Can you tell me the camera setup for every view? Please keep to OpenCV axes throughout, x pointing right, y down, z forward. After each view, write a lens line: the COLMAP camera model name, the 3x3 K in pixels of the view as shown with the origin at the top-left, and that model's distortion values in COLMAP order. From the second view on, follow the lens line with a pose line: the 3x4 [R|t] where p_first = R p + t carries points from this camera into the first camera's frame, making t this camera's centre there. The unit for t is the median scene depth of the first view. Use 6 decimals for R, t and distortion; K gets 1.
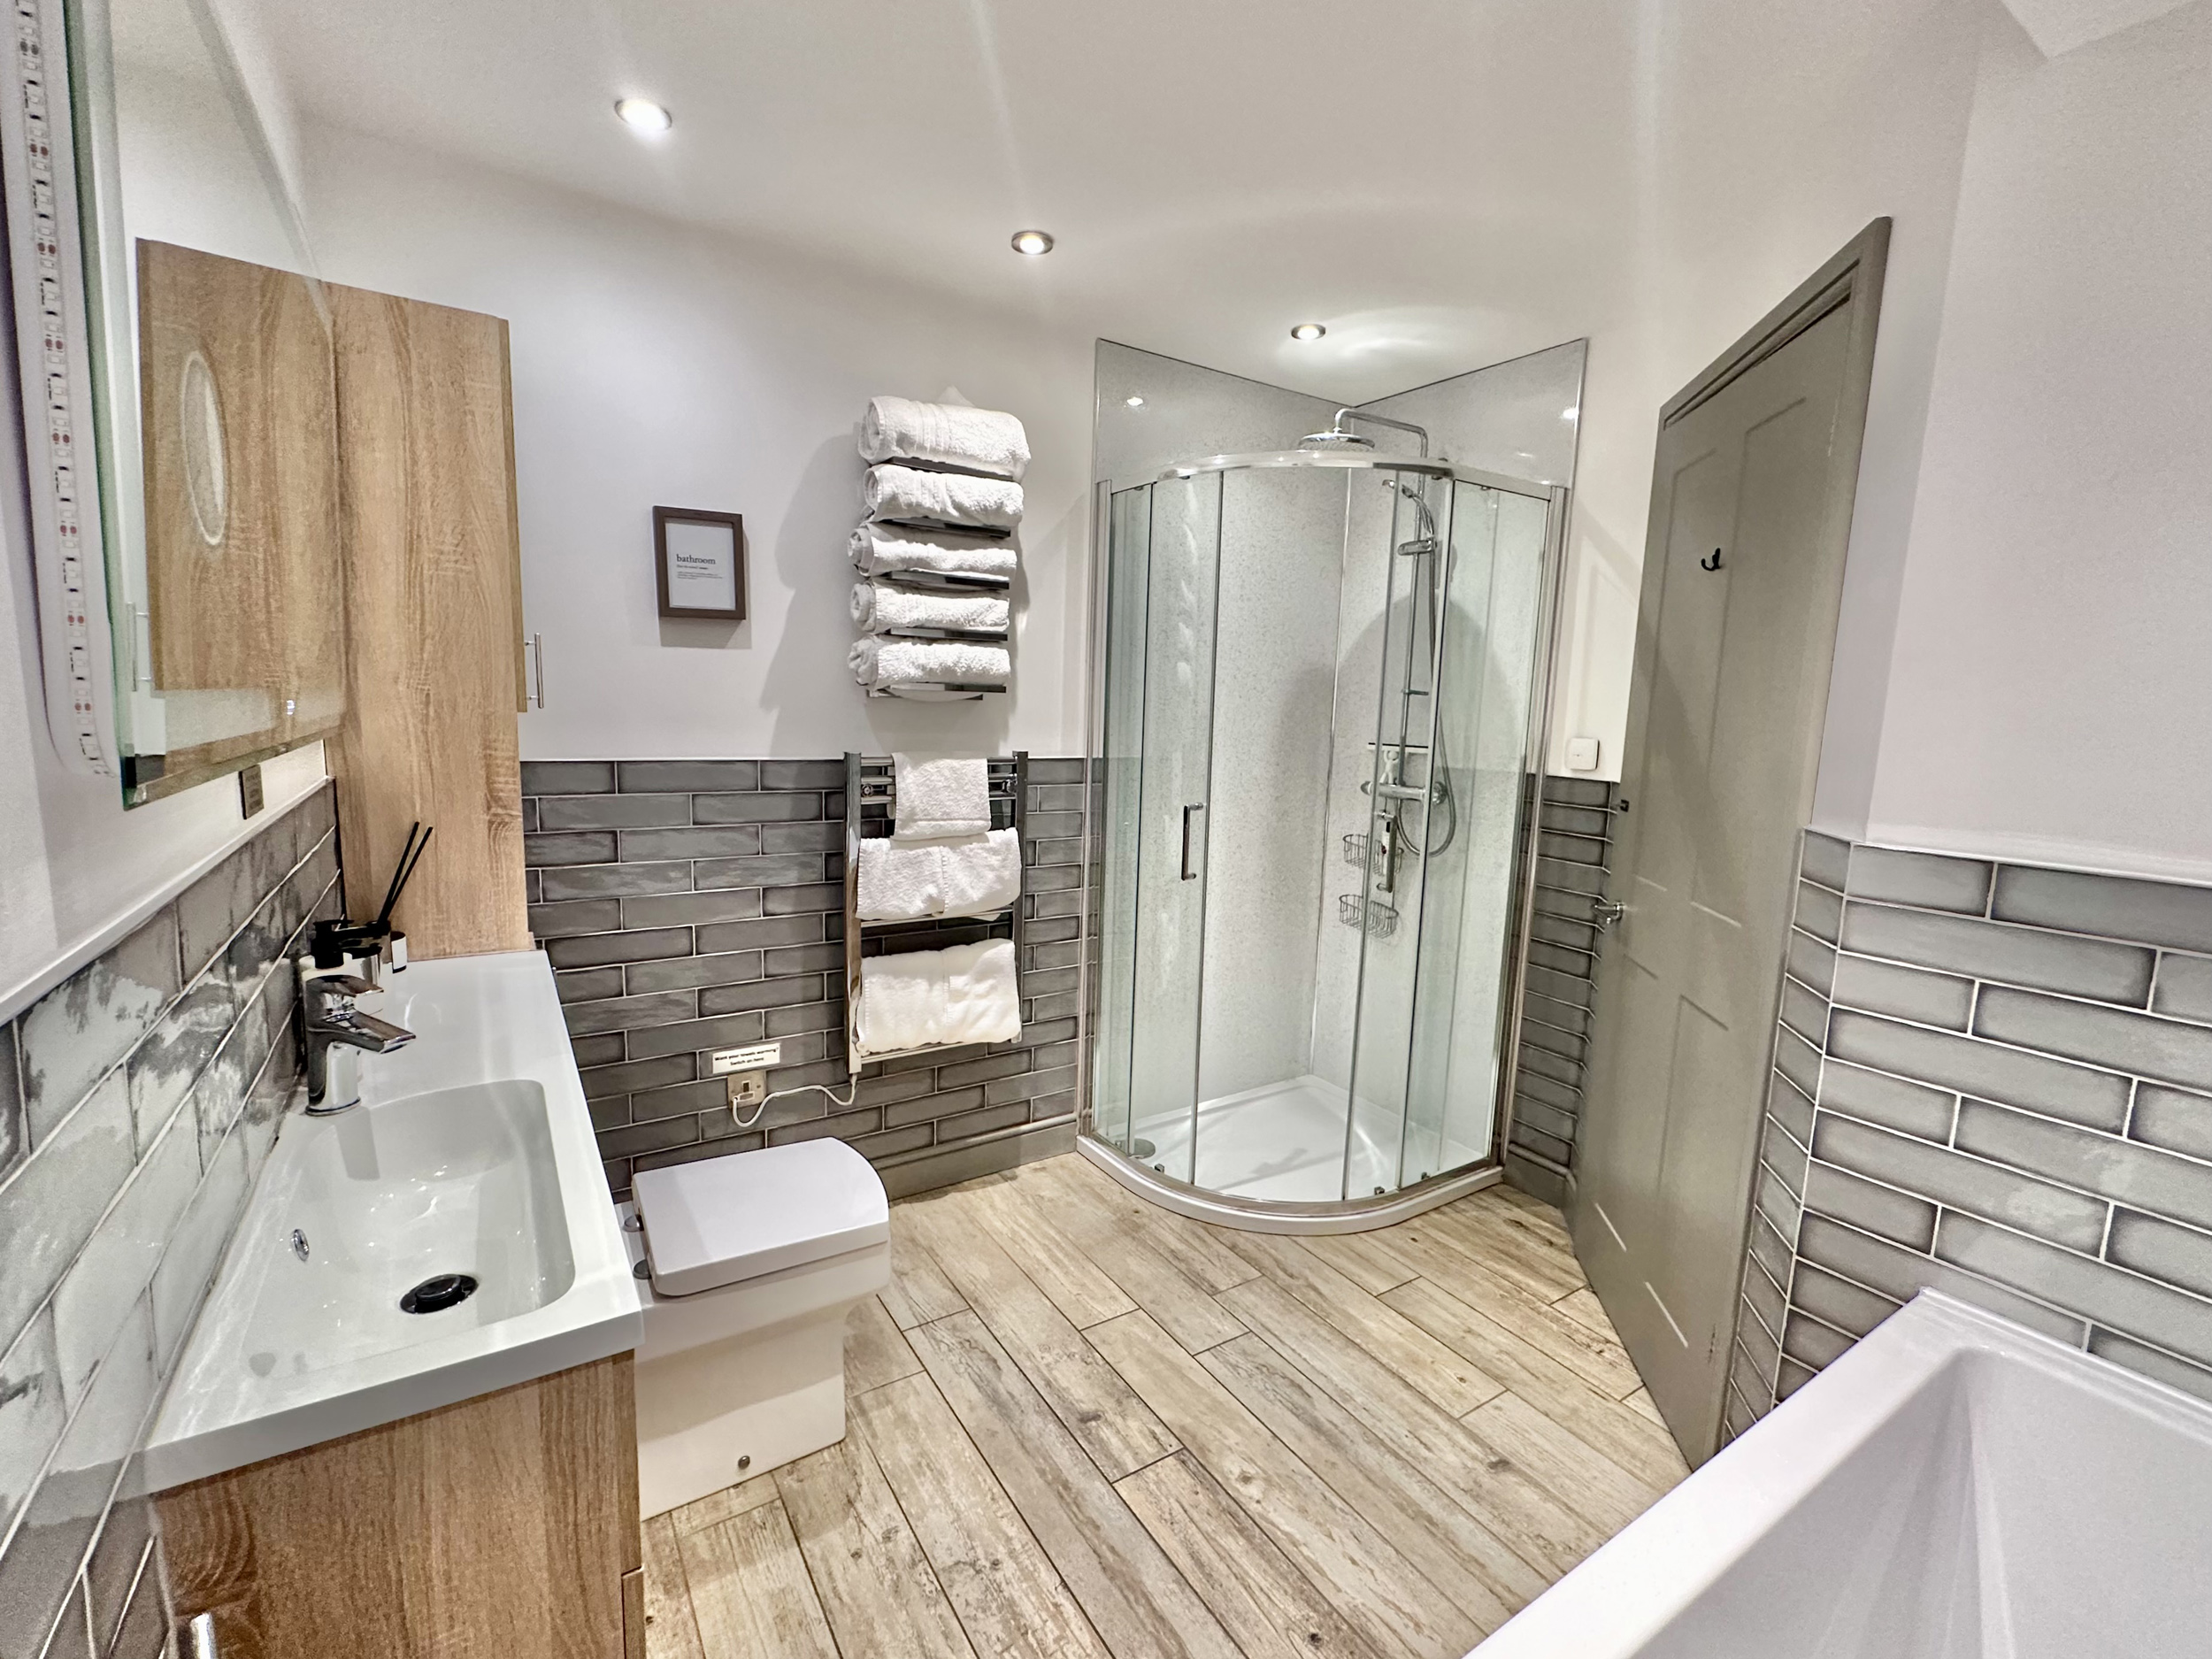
lens RADIAL K [[969.0, 0, 1106.0], [0, 969.0, 829.5], [0, 0, 1]] dist [-0.001622, -0.000104]
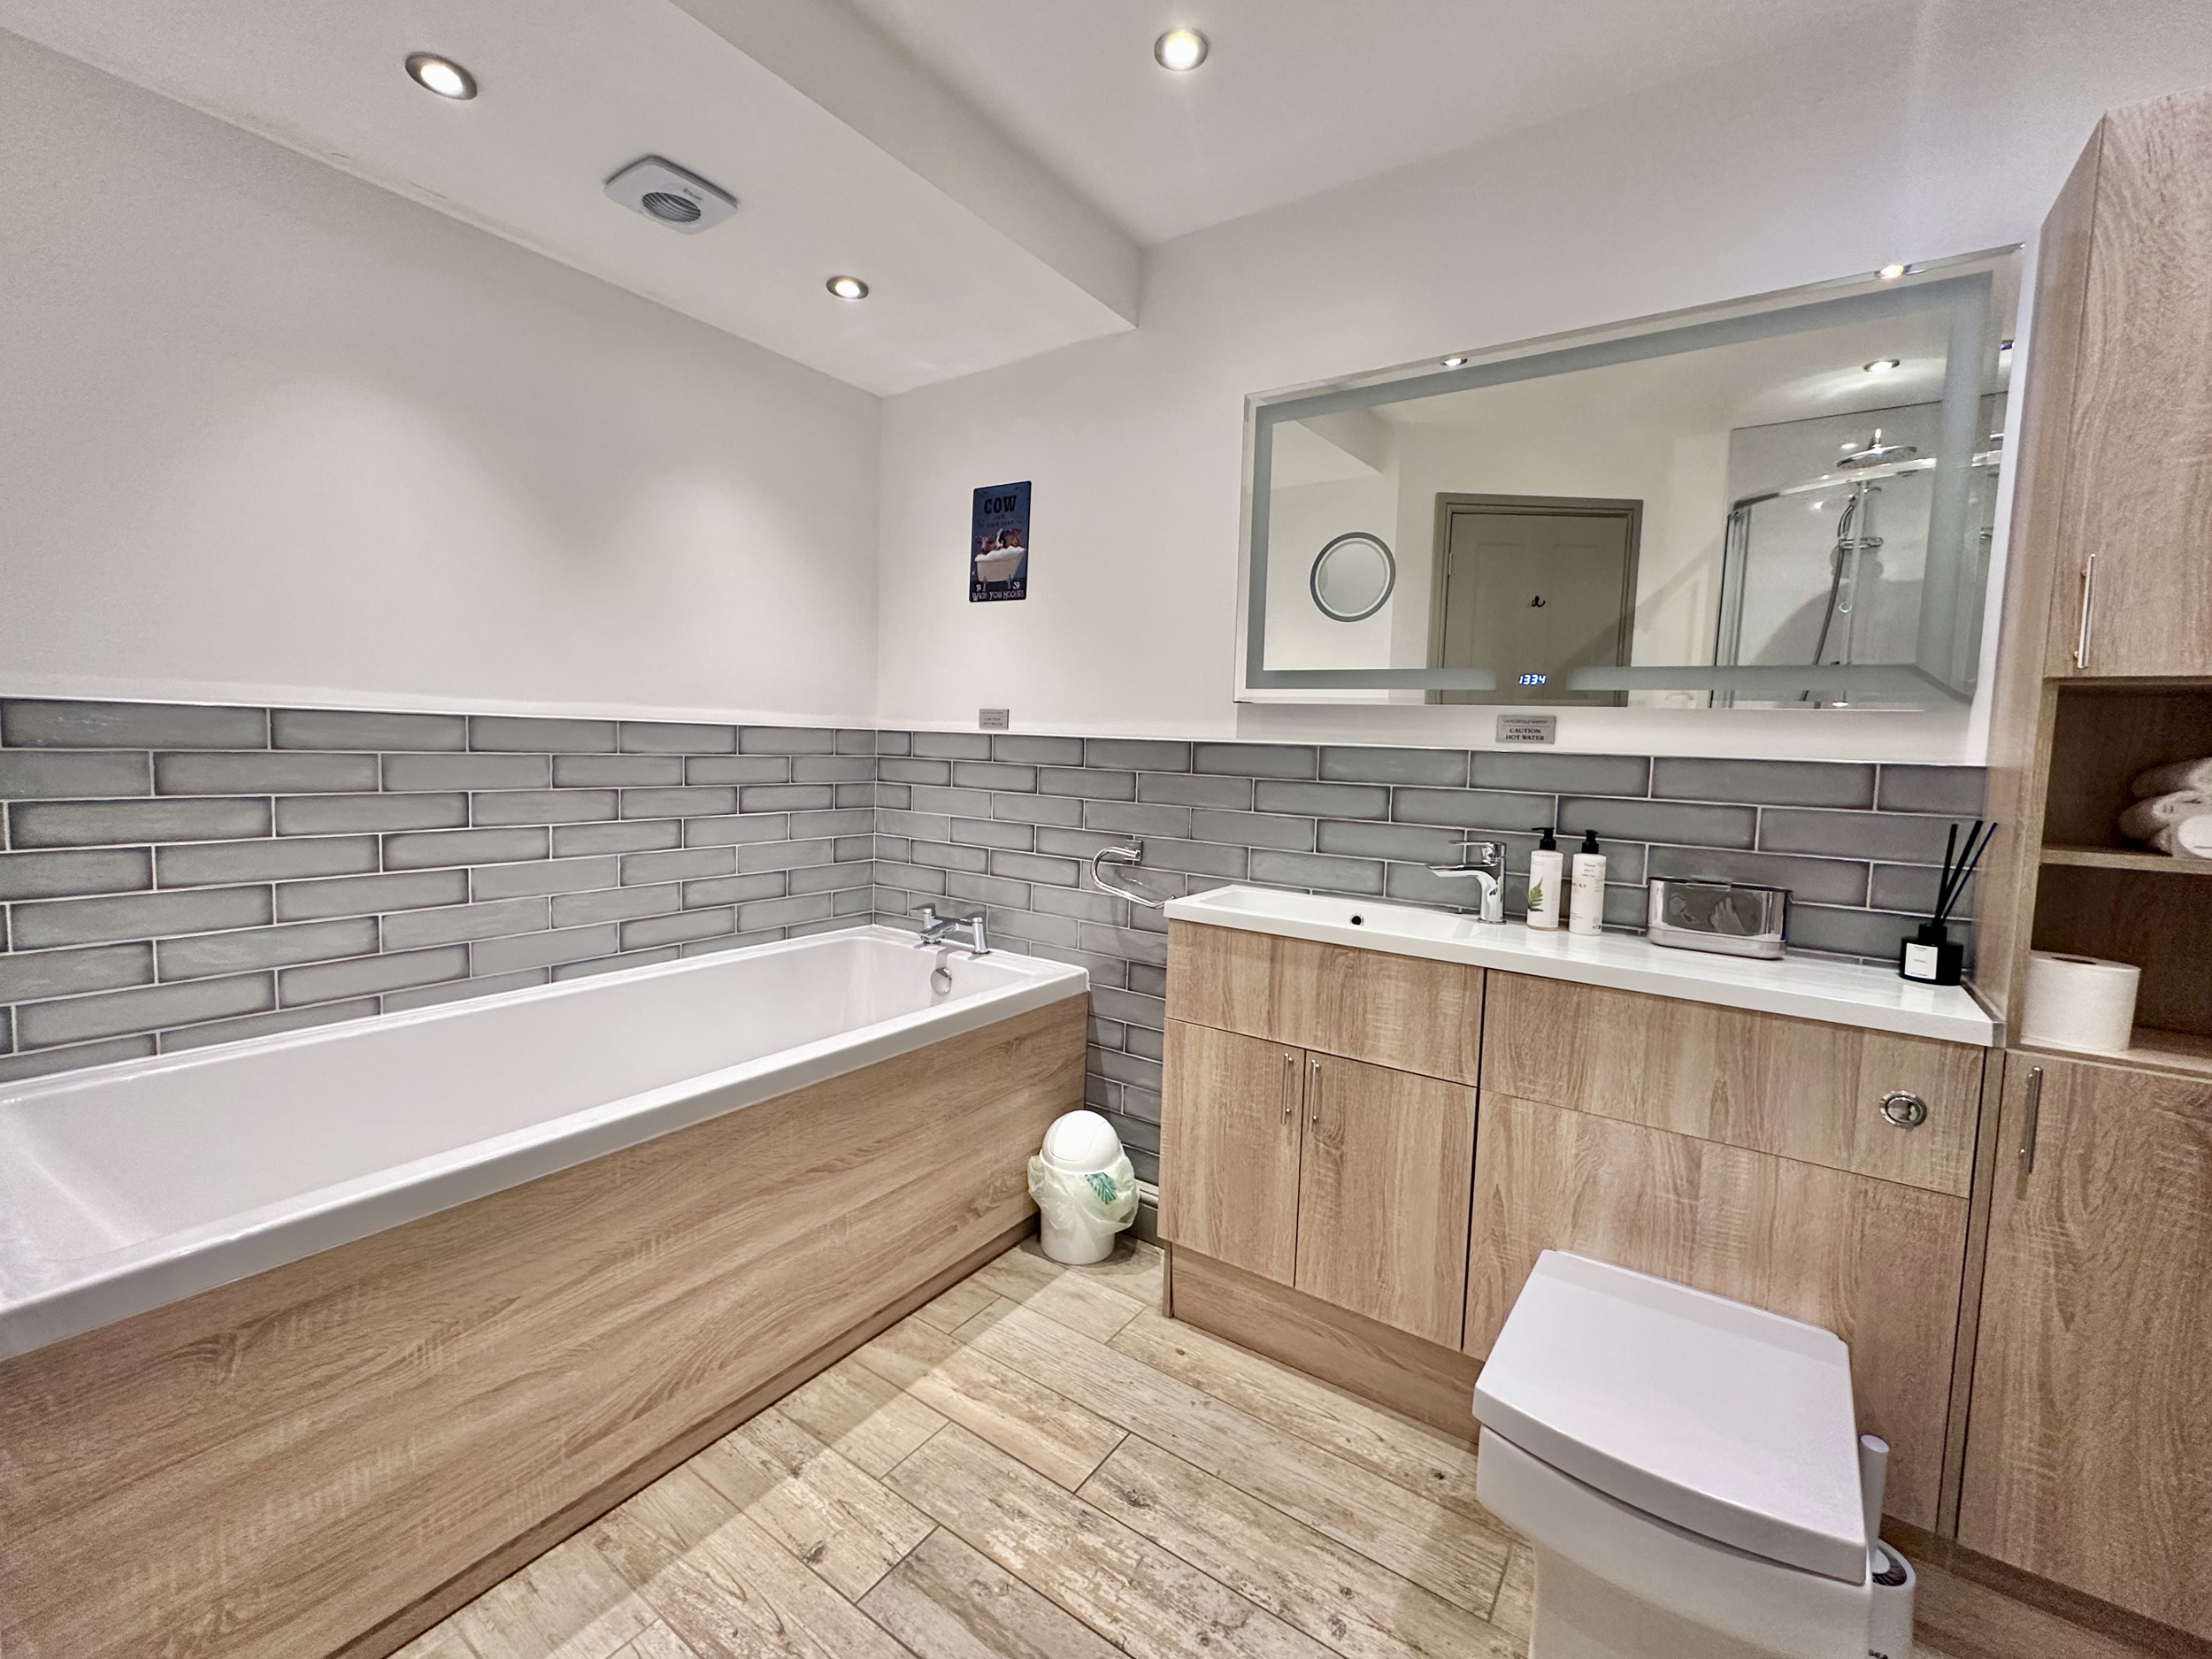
lens RADIAL K [[930.9, 0, 1105.6], [0, 930.9, 810.4], [0, 0, 1]] dist [-0.001645, 0.000013]
pose [[-0.922146, -0.036062, -0.385157, 0.214791], [-0.115093, 0.976134, 0.184163, -0.058101], [0.369323, 0.214155, -0.904289, 1.100215]]
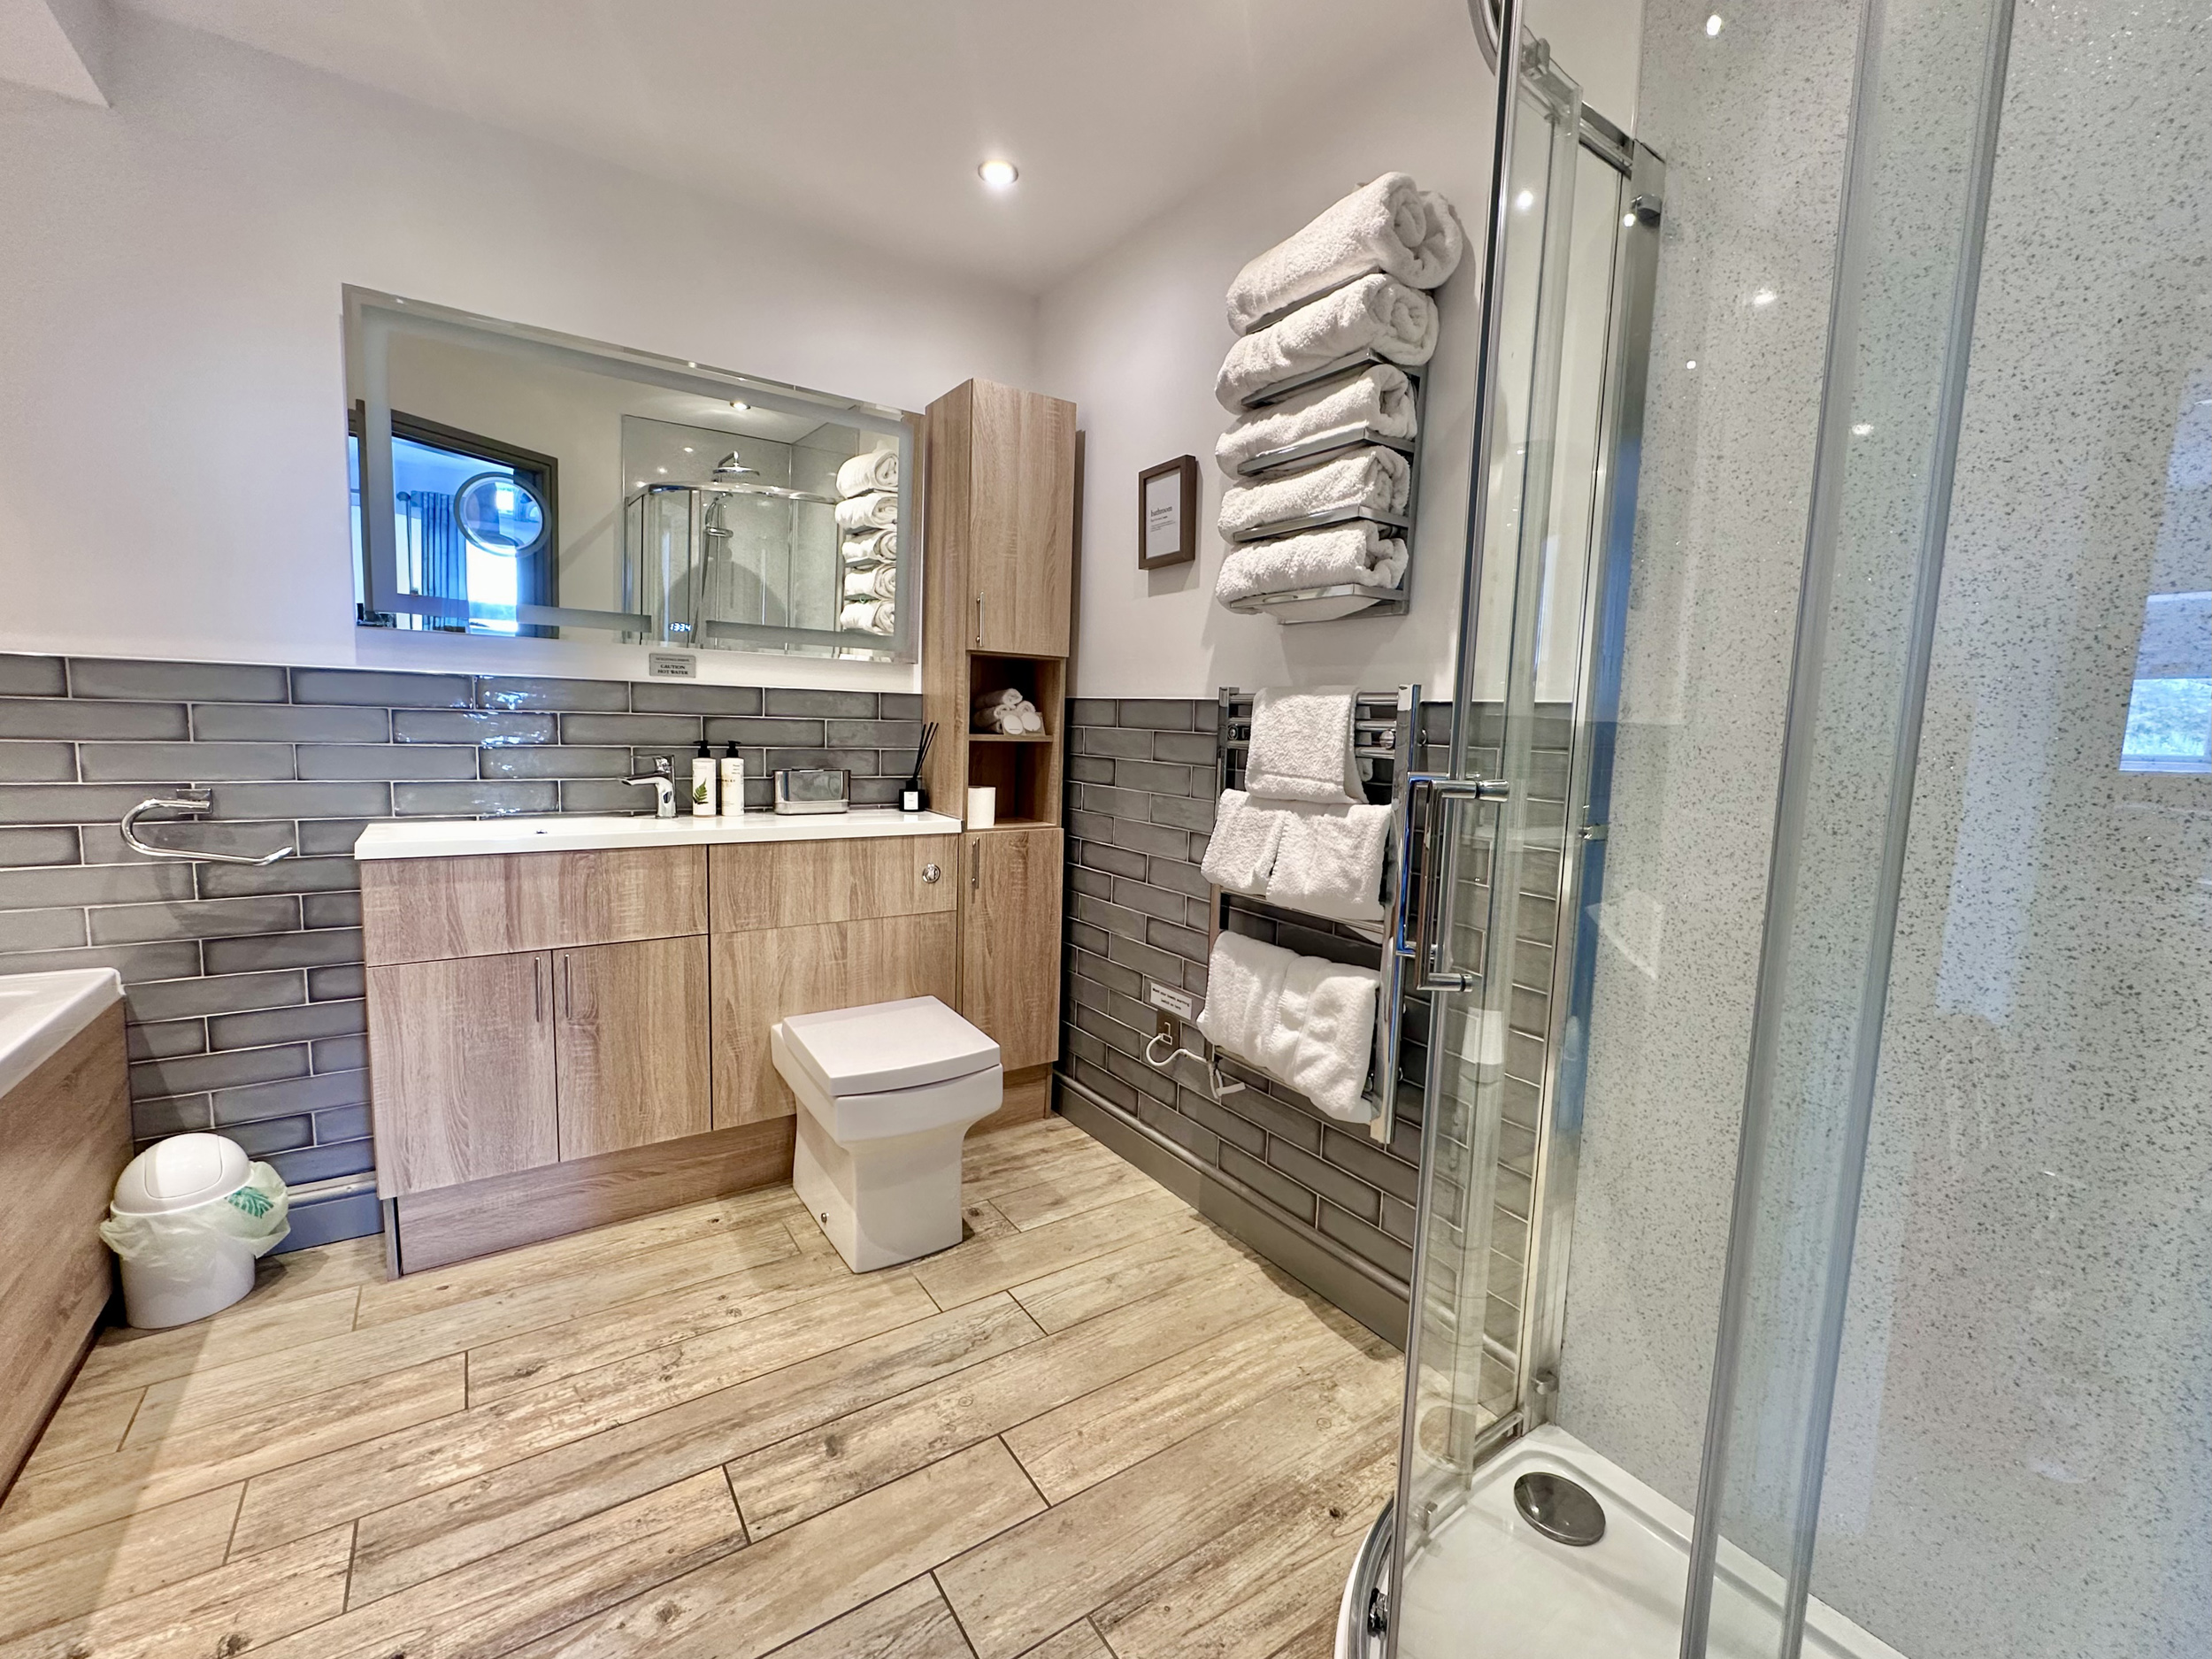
lens RADIAL K [[939.4, 0, 1103.6], [0, 939.4, 813.5], [0, 0, 1]] dist [-0.002596, -0.000095]
pose [[0.020843, 0.068879, -0.997407, 0.637093], [-0.165506, 0.984097, 0.064502, -0.004939], [0.985988, 0.163733, 0.031912, 0.957424]]
